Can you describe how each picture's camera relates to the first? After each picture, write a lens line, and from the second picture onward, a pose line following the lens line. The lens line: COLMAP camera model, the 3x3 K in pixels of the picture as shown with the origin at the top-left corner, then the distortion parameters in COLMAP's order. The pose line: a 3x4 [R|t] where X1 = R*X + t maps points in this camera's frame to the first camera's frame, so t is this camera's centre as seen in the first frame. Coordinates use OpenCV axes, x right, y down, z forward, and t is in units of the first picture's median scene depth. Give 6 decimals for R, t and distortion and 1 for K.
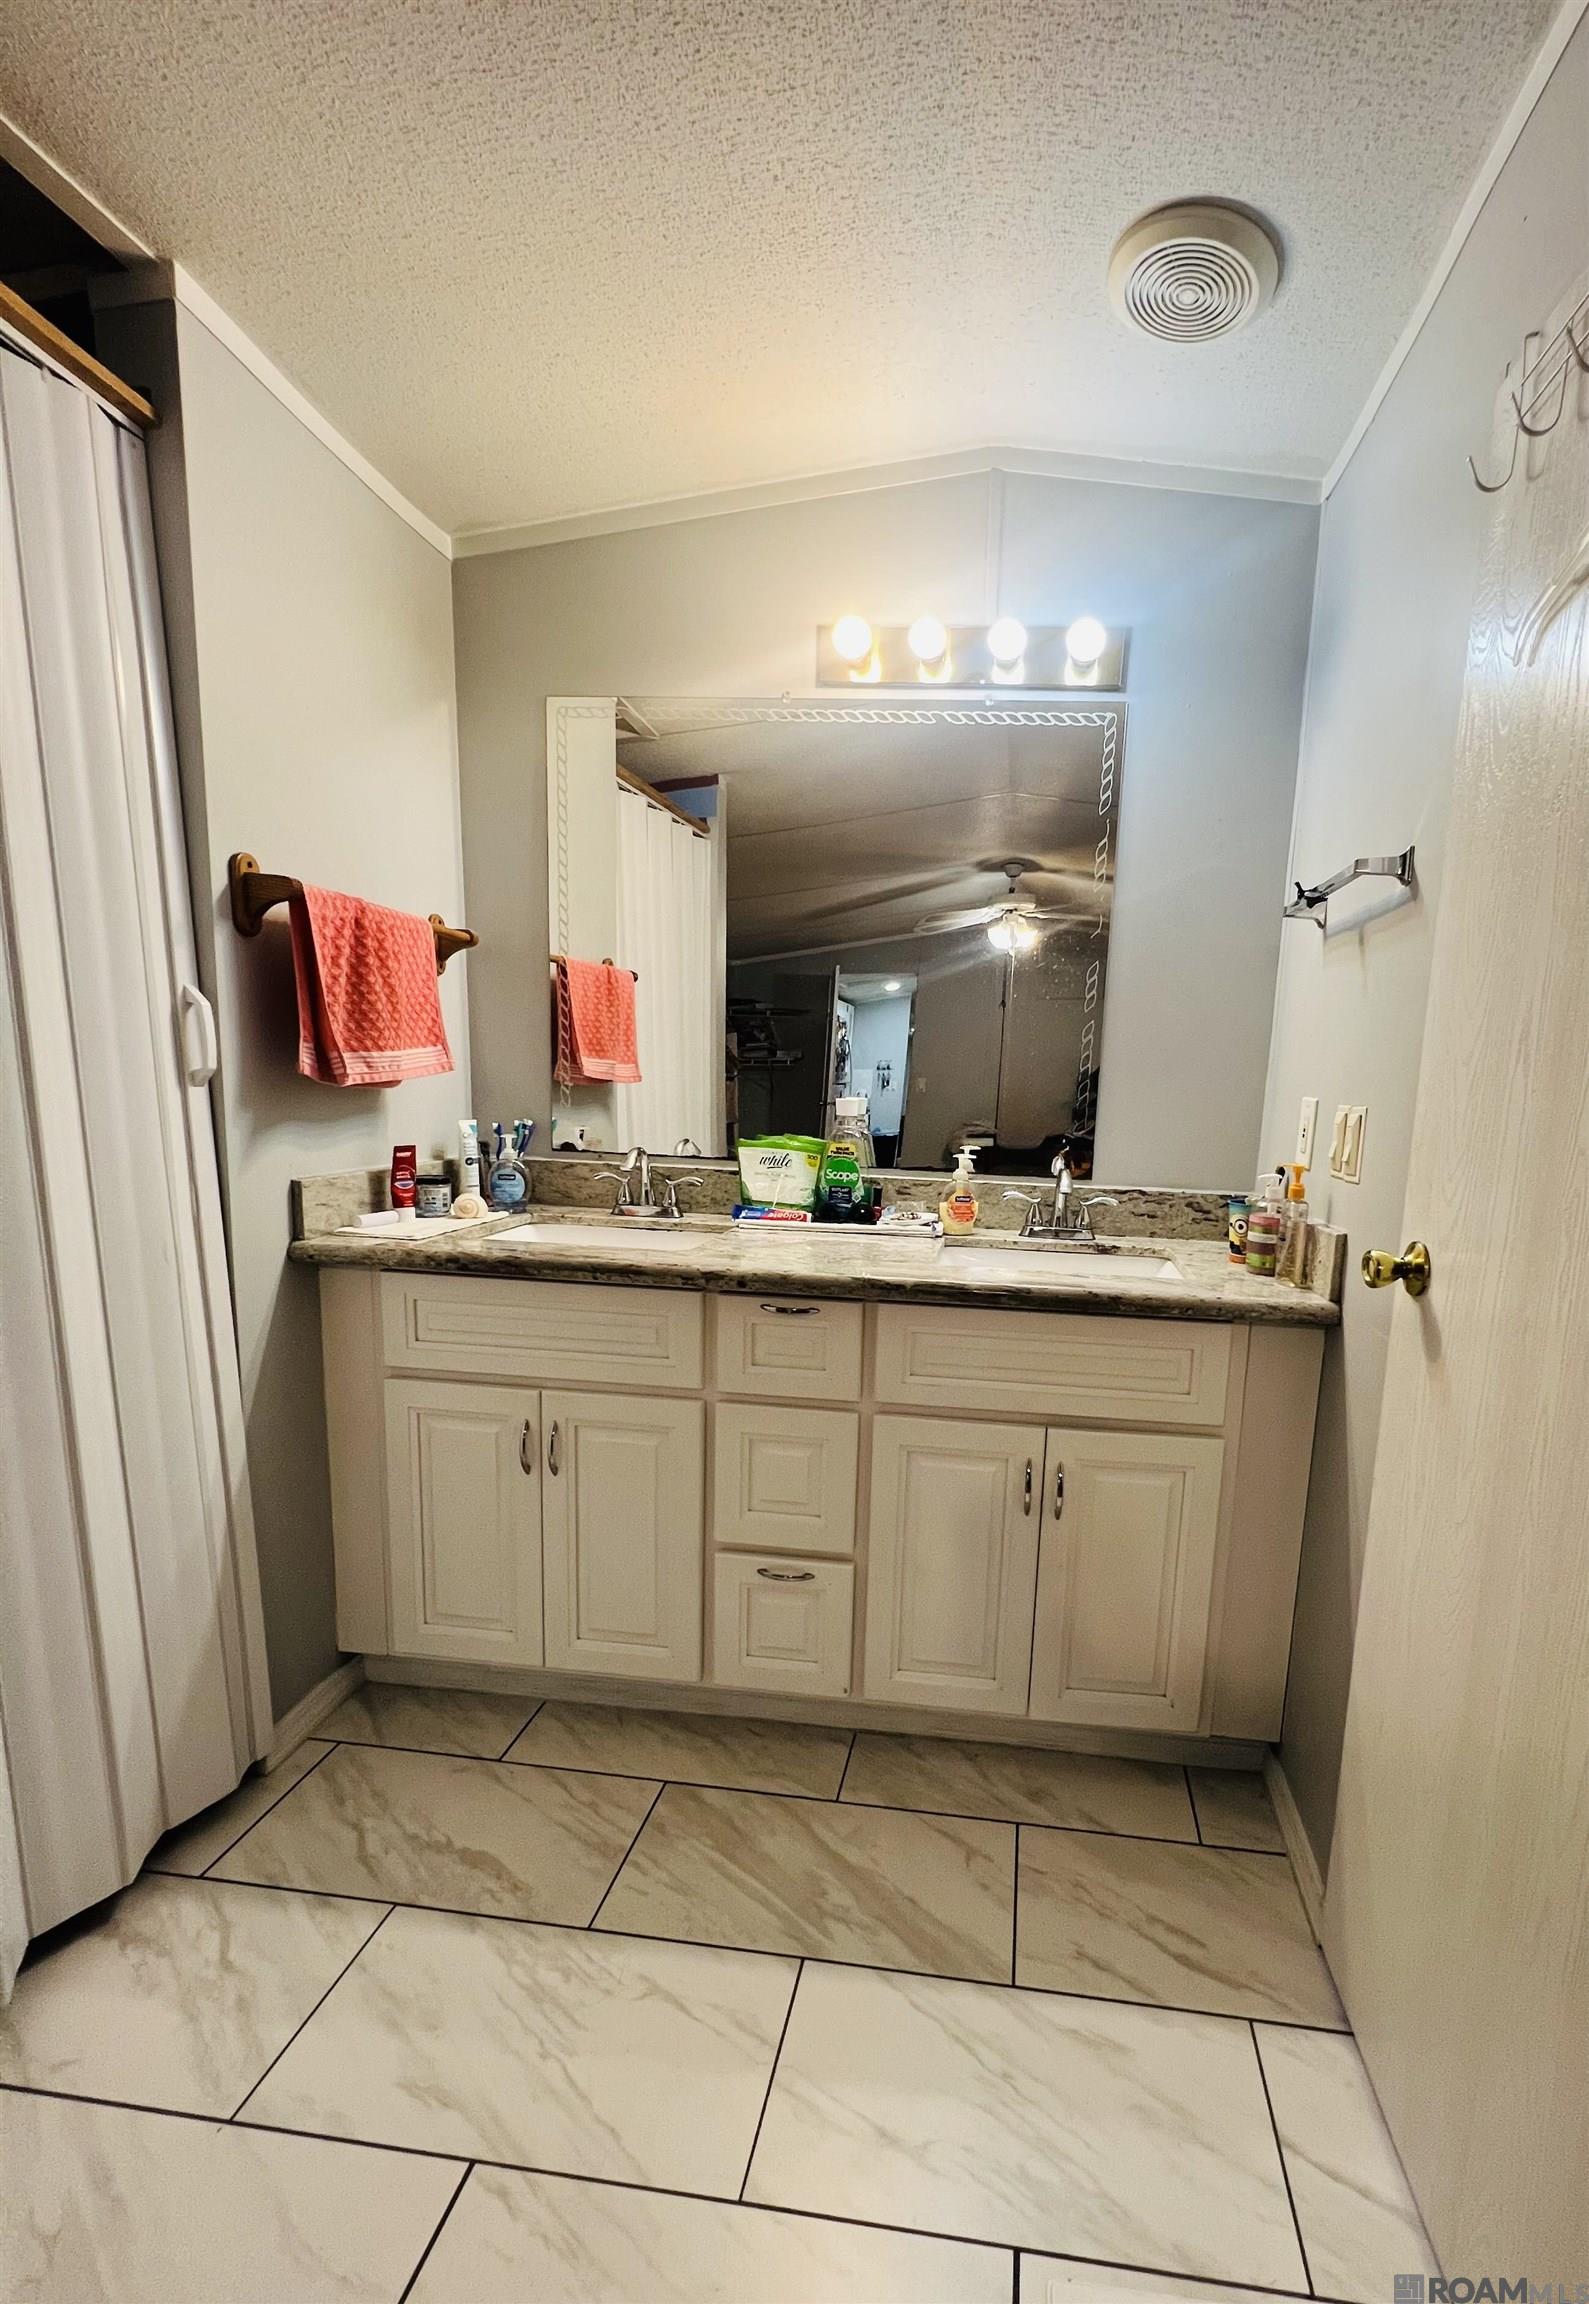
lens RADIAL K [[1004.8, 0, 922.7], [0, 1004.8, 1249.3], [0, 0, 1]] dist [-0.002066, 0.000095]
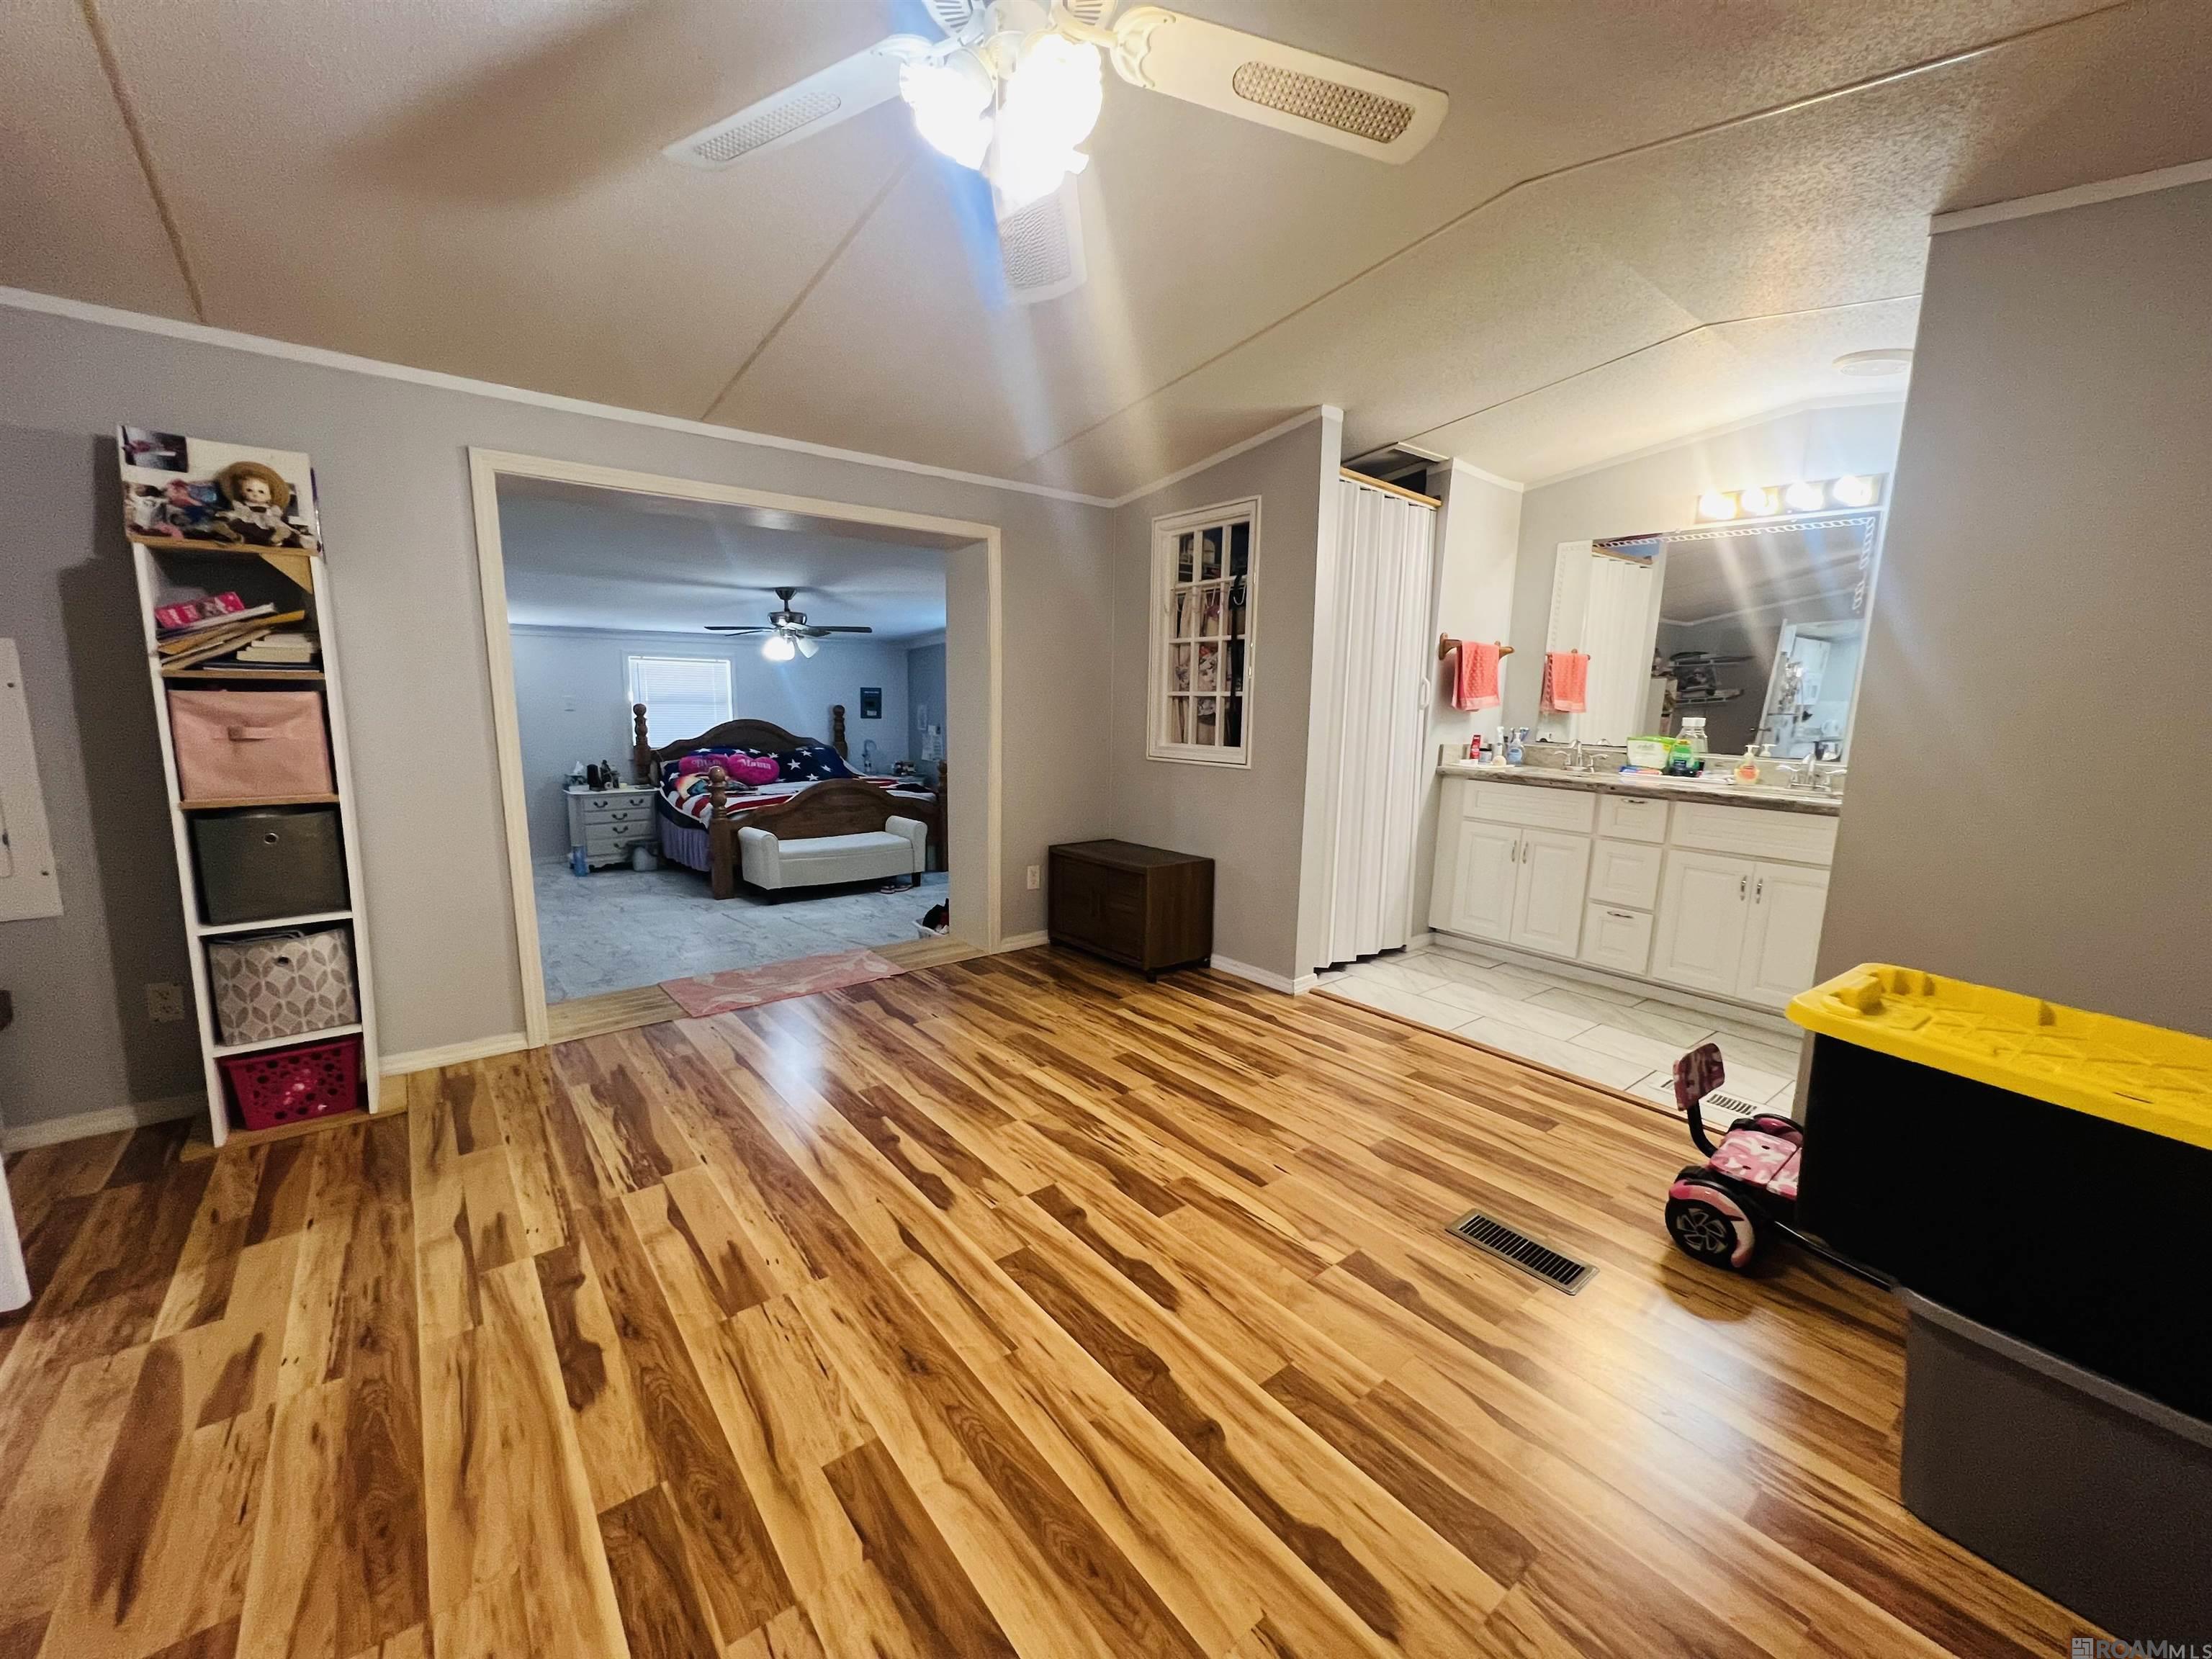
lens RADIAL K [[887.5, 0, 1109.7], [0, 887.5, 830.1], [0, 0, 1]] dist [-0.001189, 0.000402]
pose [[0.712007, 0.090222, -0.696352, 0.438310], [-0.124413, 0.992230, 0.001348, 0.268189], [0.691063, 0.085675, 0.717699, -1.328788]]
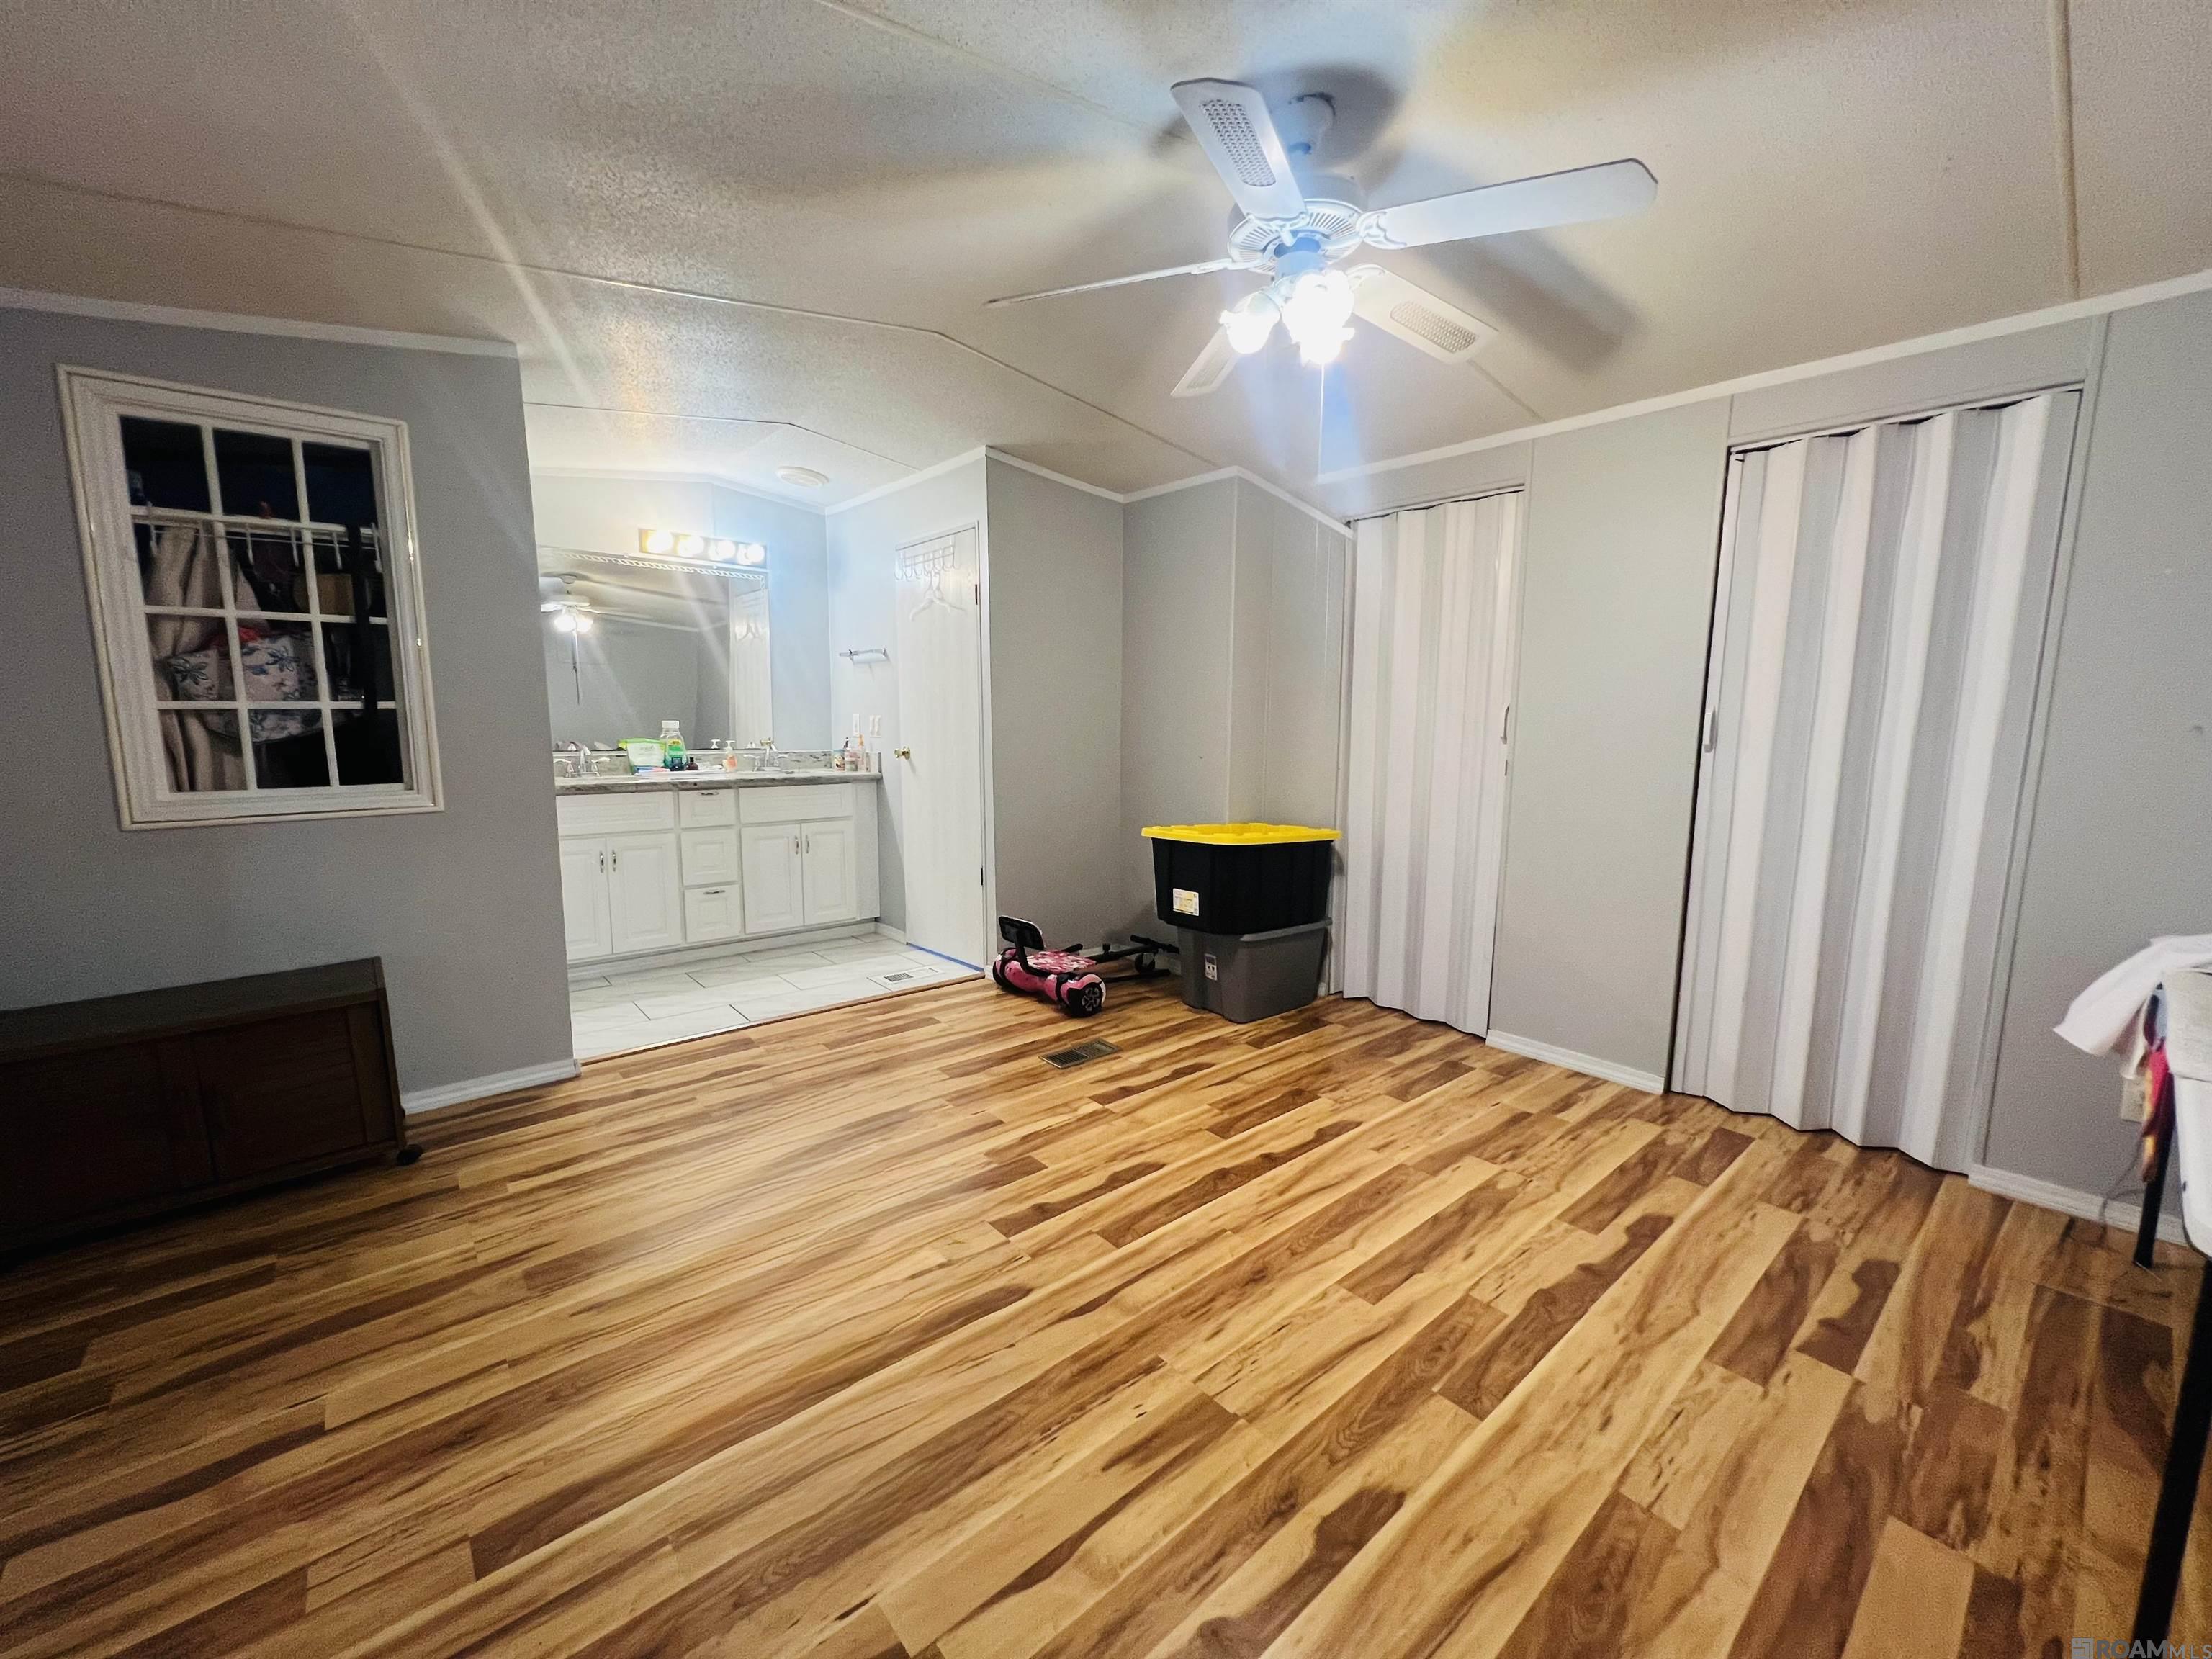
lens RADIAL K [[887.5, 0, 1102.4], [0, 887.5, 832.9], [0, 0, 1]] dist [-0.001189, 0.000402]
pose [[0.678918, -0.126059, 0.723311, -1.133010], [0.148898, 0.988319, 0.032485, 0.239751], [-0.718957, 0.085645, 0.689757, -1.423318]]
